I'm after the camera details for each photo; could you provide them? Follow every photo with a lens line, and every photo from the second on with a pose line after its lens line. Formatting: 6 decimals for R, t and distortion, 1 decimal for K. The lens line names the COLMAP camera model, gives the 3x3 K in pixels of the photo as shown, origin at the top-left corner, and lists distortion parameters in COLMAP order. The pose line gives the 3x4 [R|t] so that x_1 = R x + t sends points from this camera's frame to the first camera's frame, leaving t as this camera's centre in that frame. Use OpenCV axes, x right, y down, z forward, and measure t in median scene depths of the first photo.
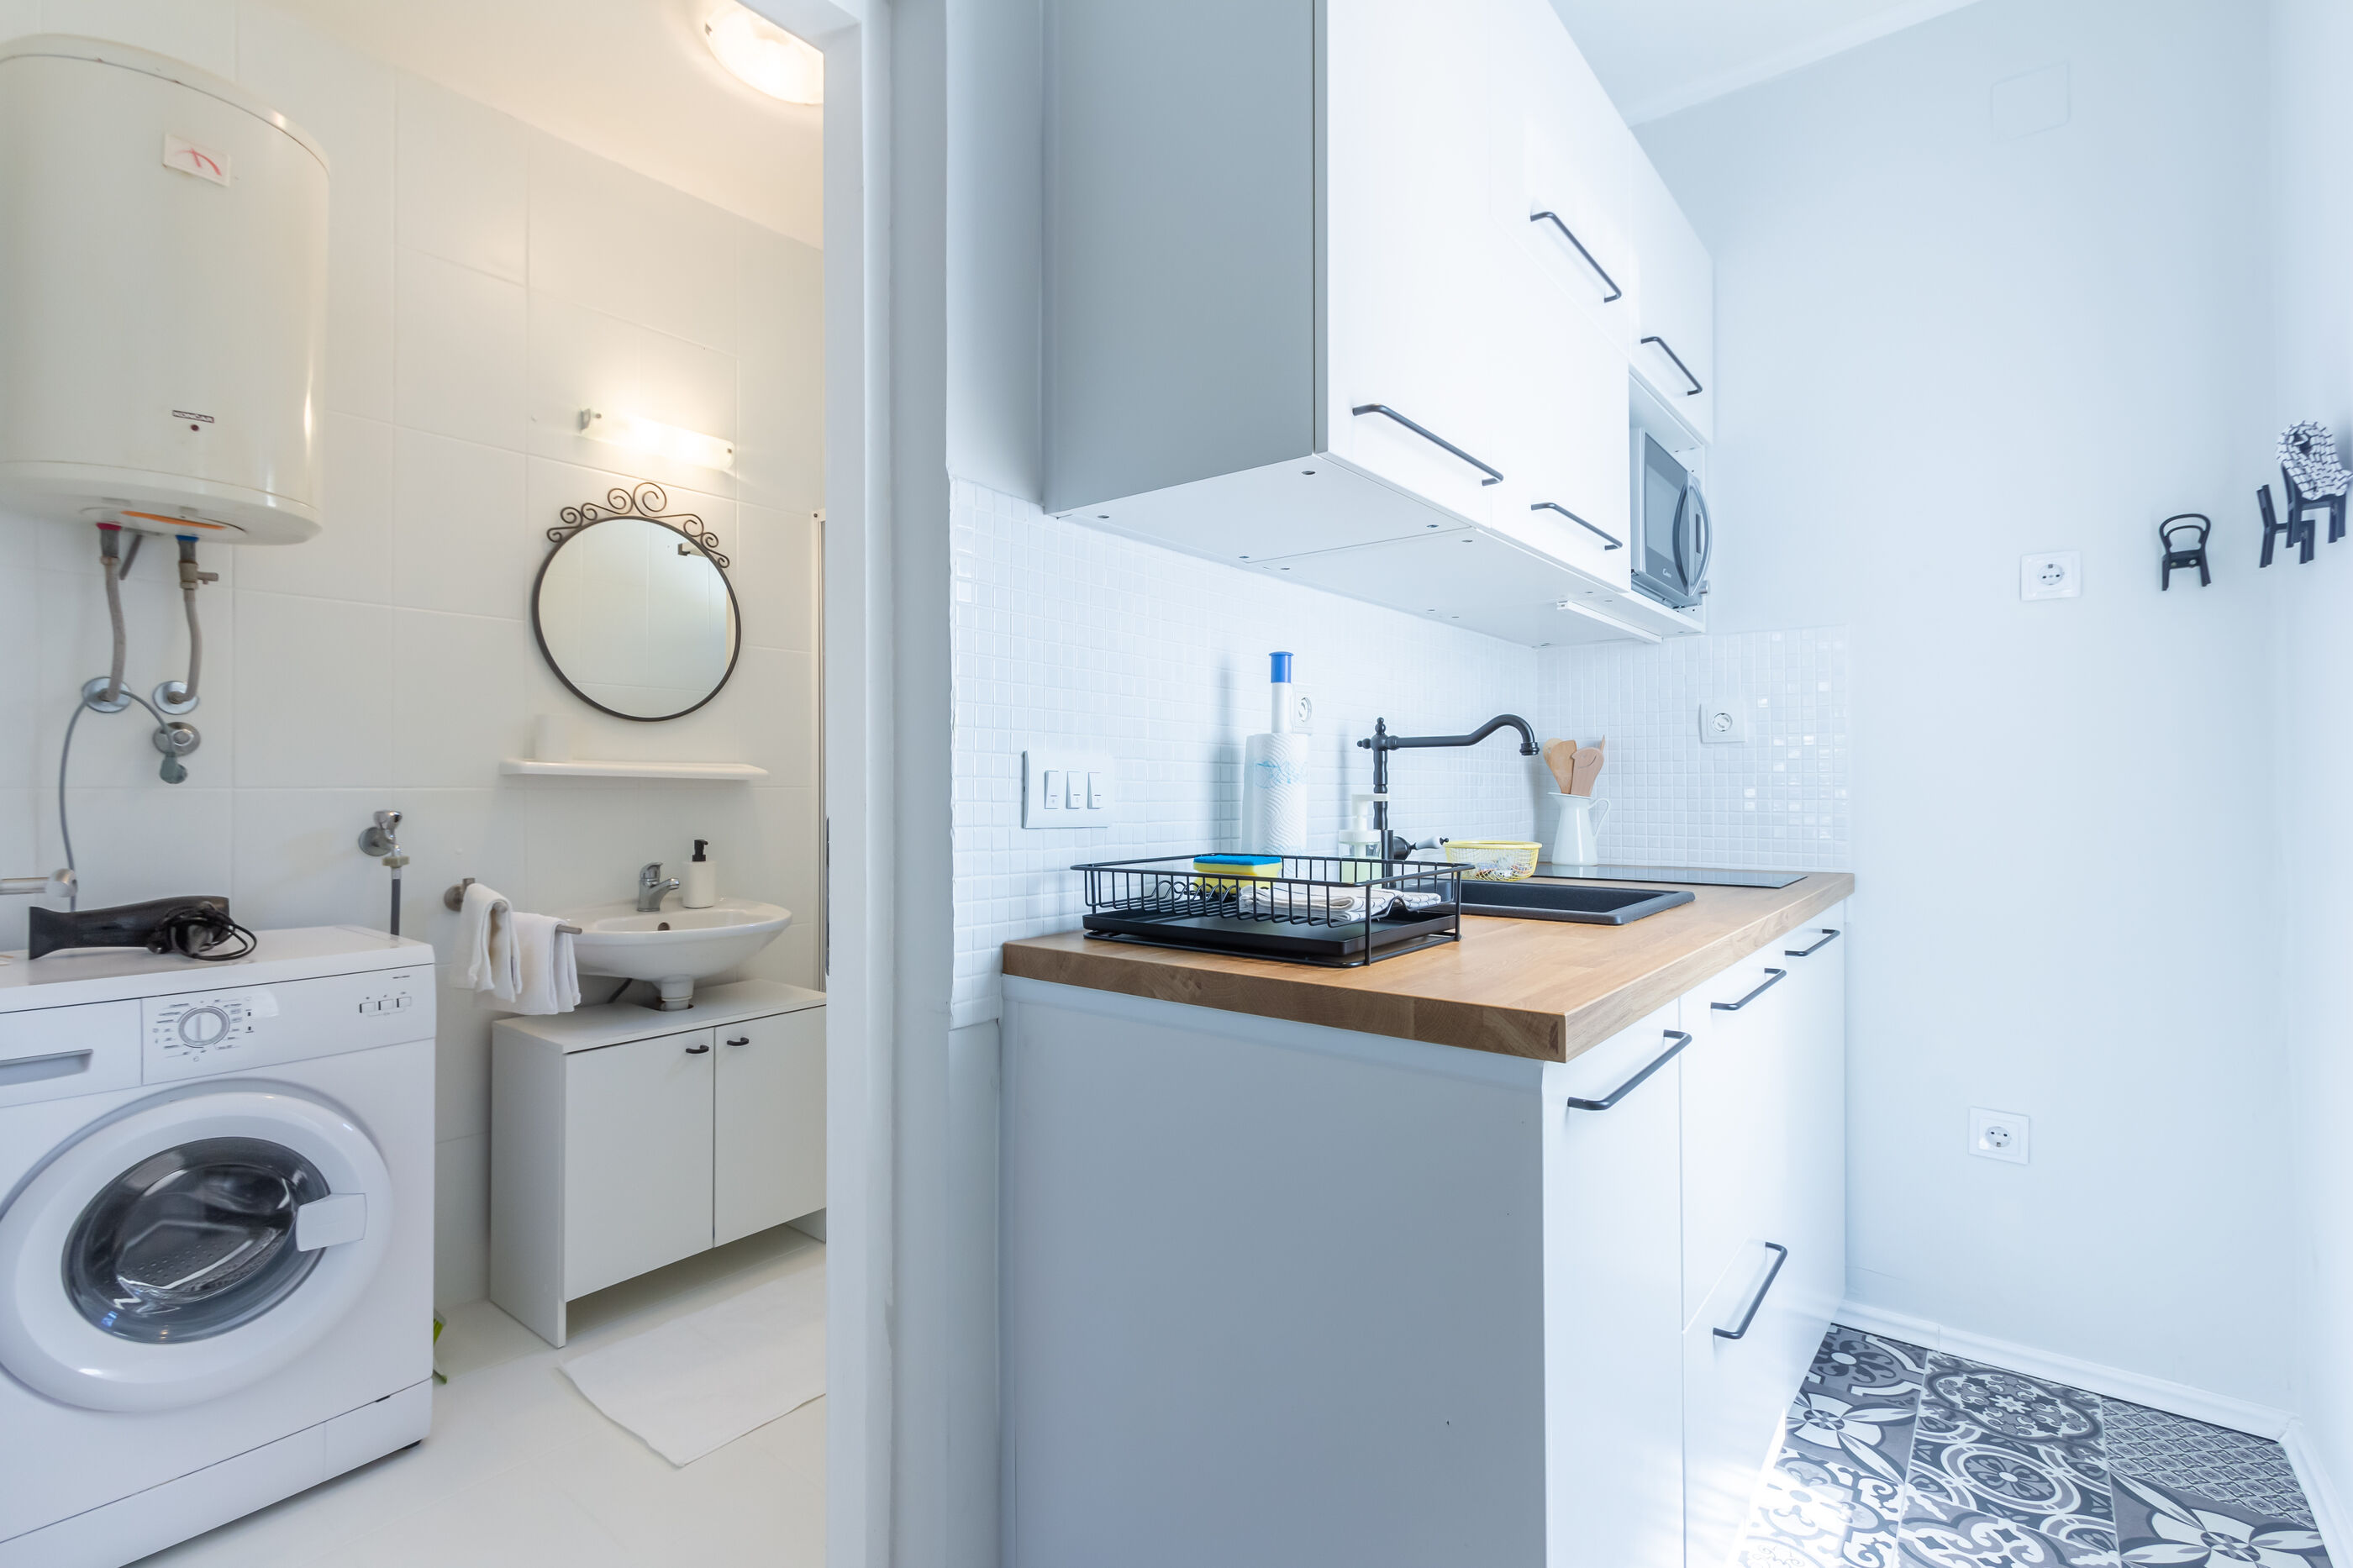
lens RADIAL K [[1072.8, 0, 1173.5], [0, 1072.8, 770.6], [0, 0, 1]] dist [-0.000550, 0.000601]
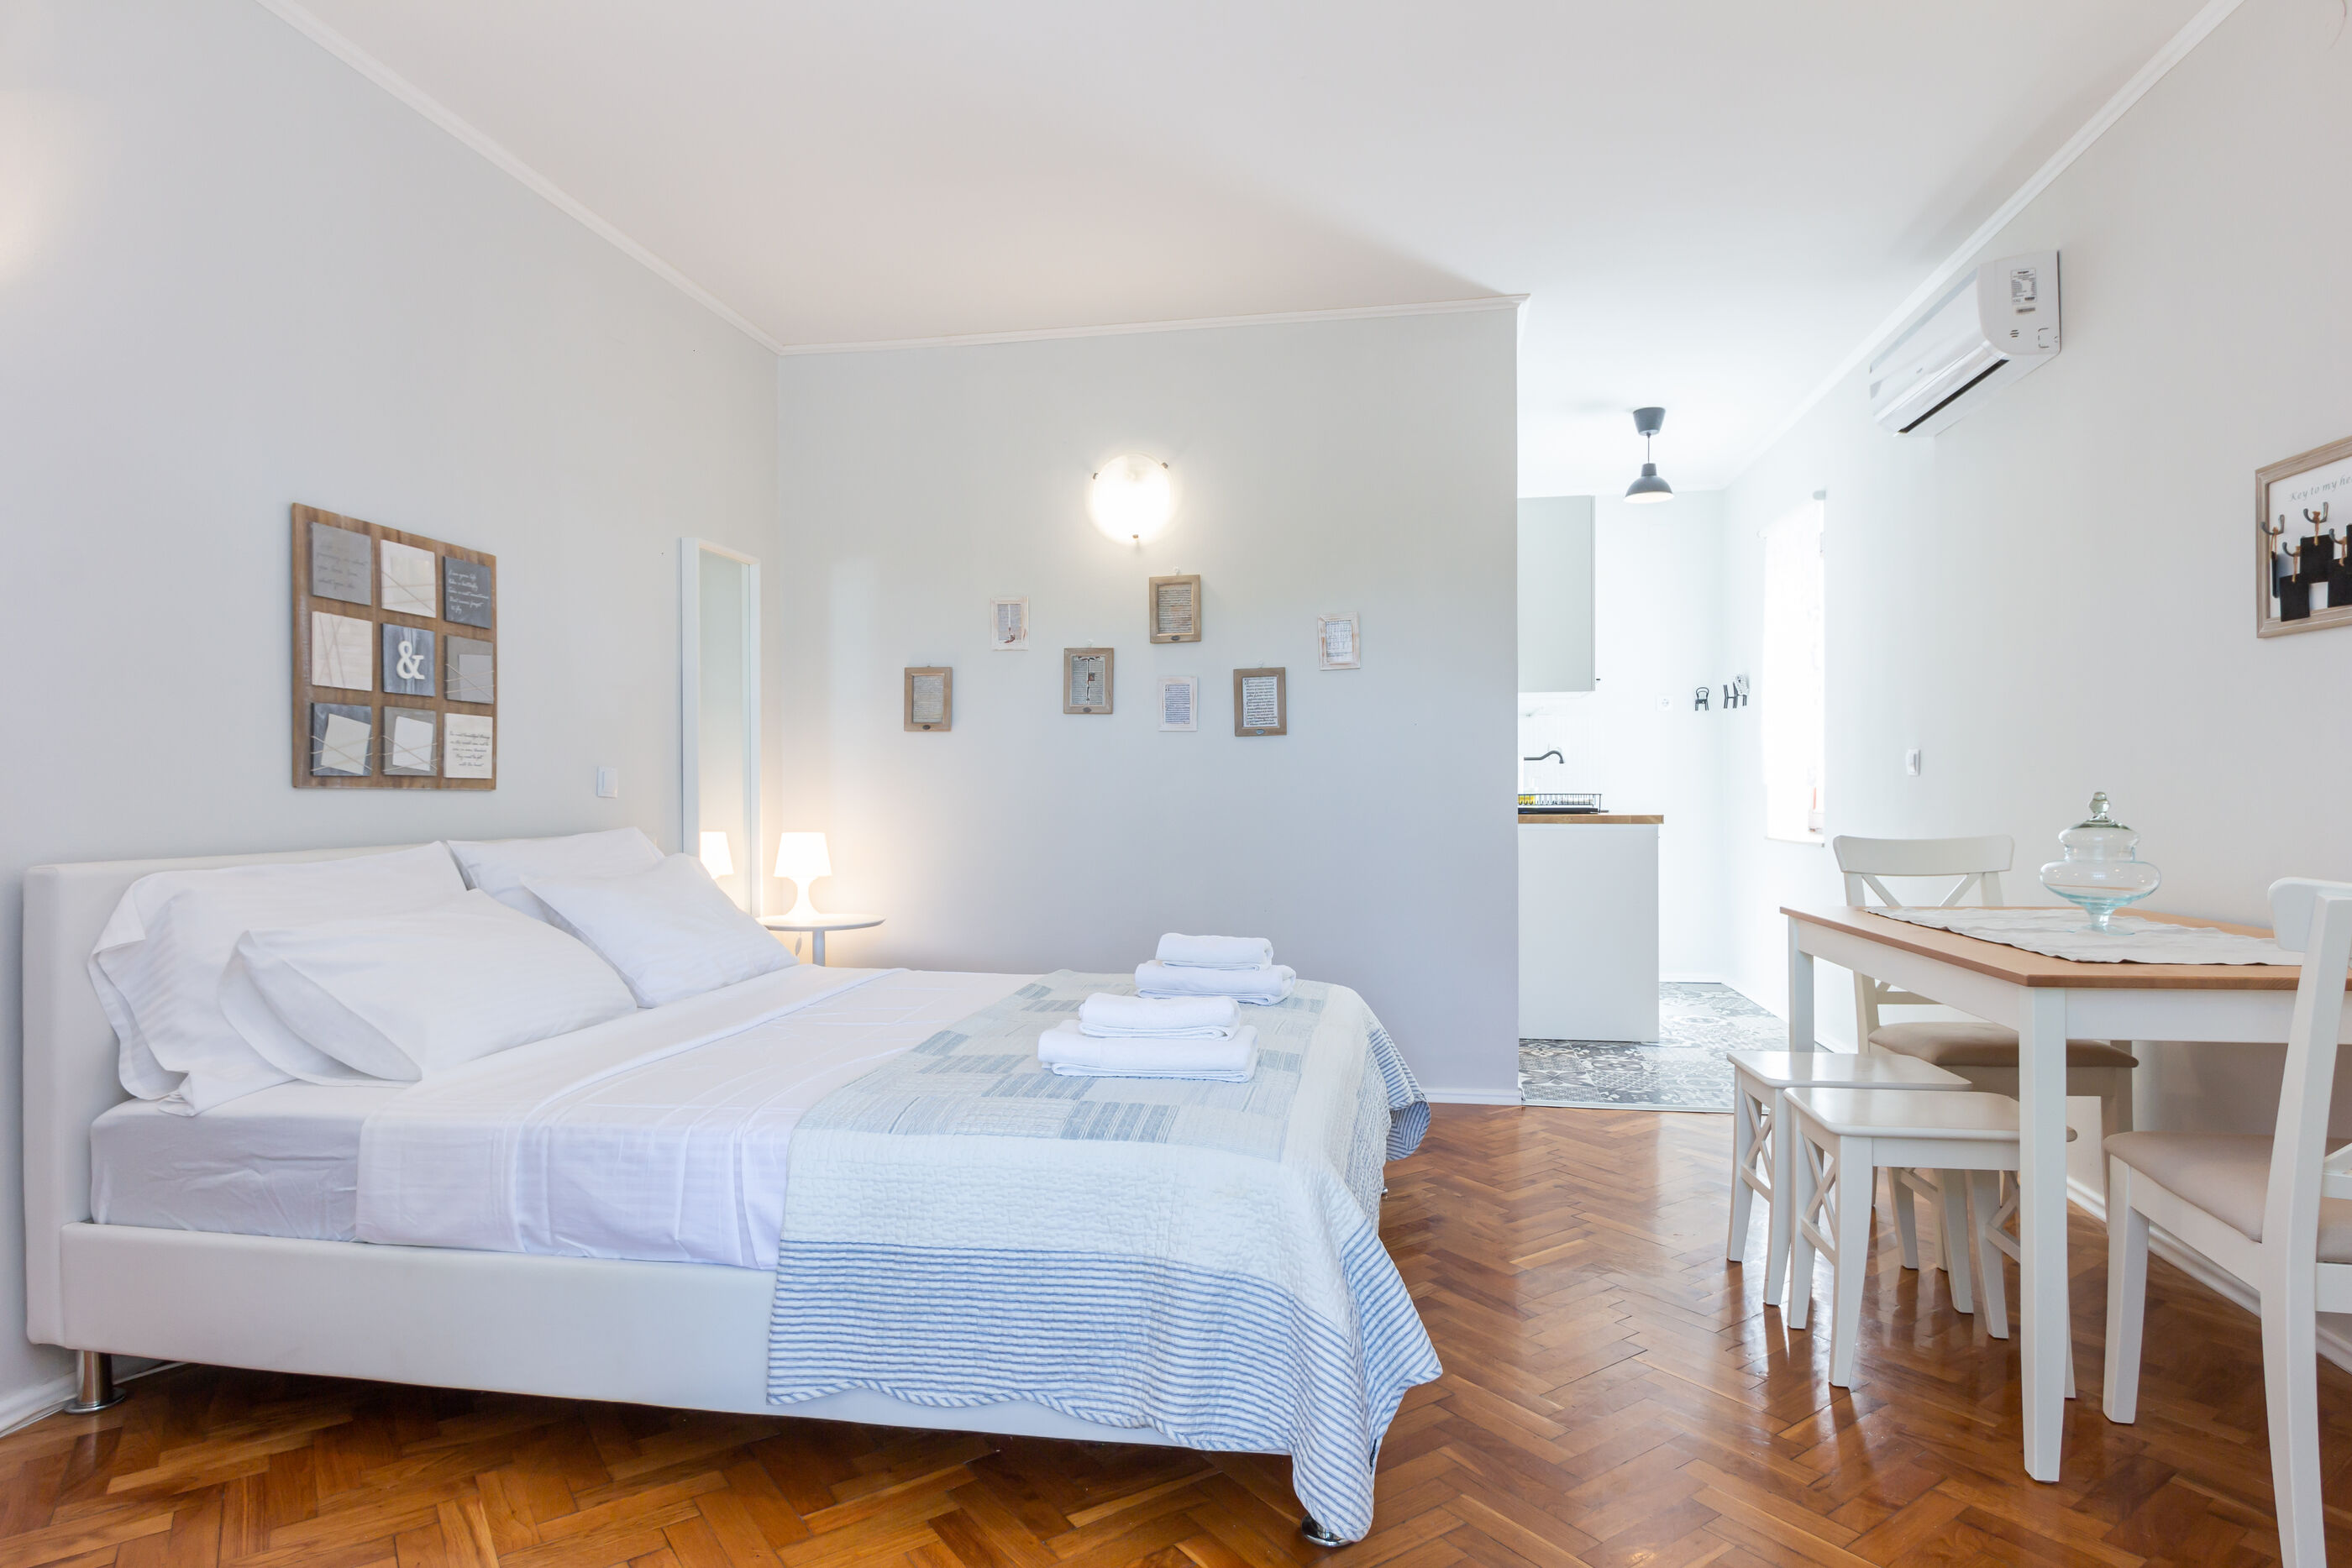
lens RADIAL K [[1289.0, 0, 1193.5], [0, 1289.0, 799.4], [0, 0, 1]] dist [-0.003411, -0.000961]
pose [[0.876684, -0.005933, 0.481030, -2.120323], [-0.000543, 0.999911, 0.013323, 0.034717], [-0.481066, -0.011941, 0.876603, -1.543480]]
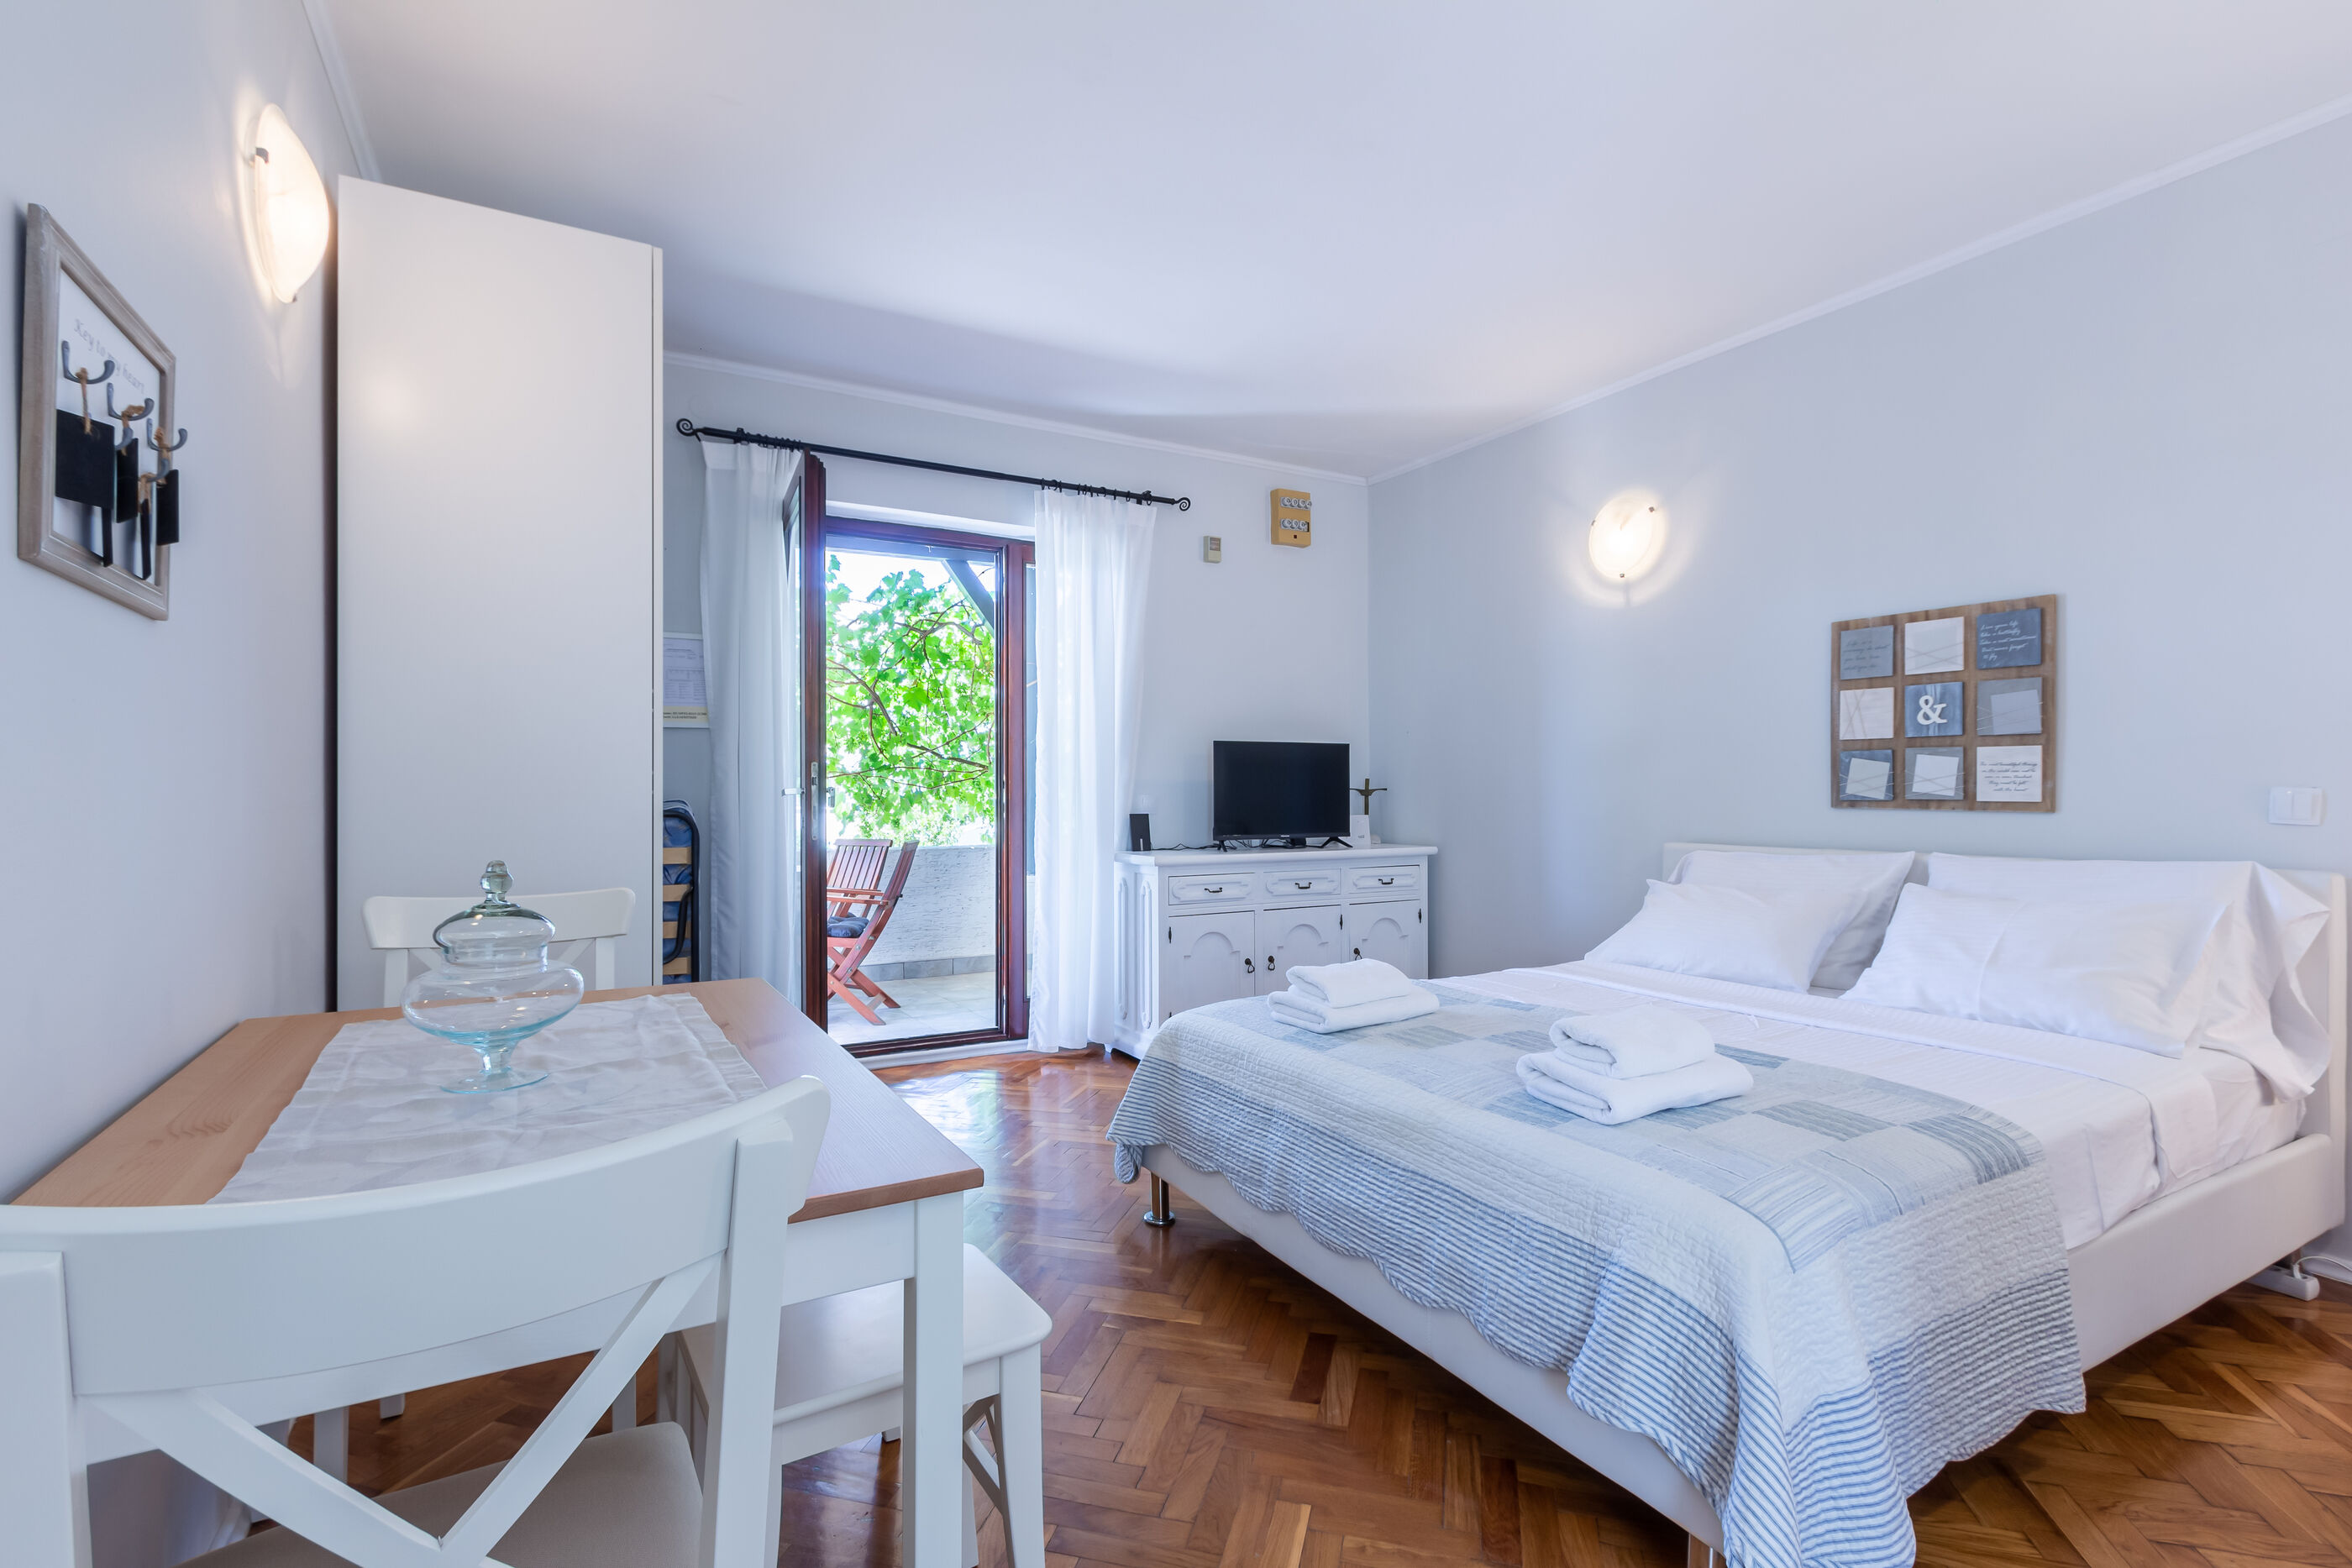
lens RADIAL K [[1072.3, 0, 1184.5], [0, 1072.3, 792.8], [0, 0, 1]] dist [-0.000550, 0.000601]
pose [[-0.374127, 0.005001, -0.927364, -0.149560], [0.012516, 0.999922, 0.000343, 0.000222], [0.927293, -0.011479, -0.374160, -0.119688]]
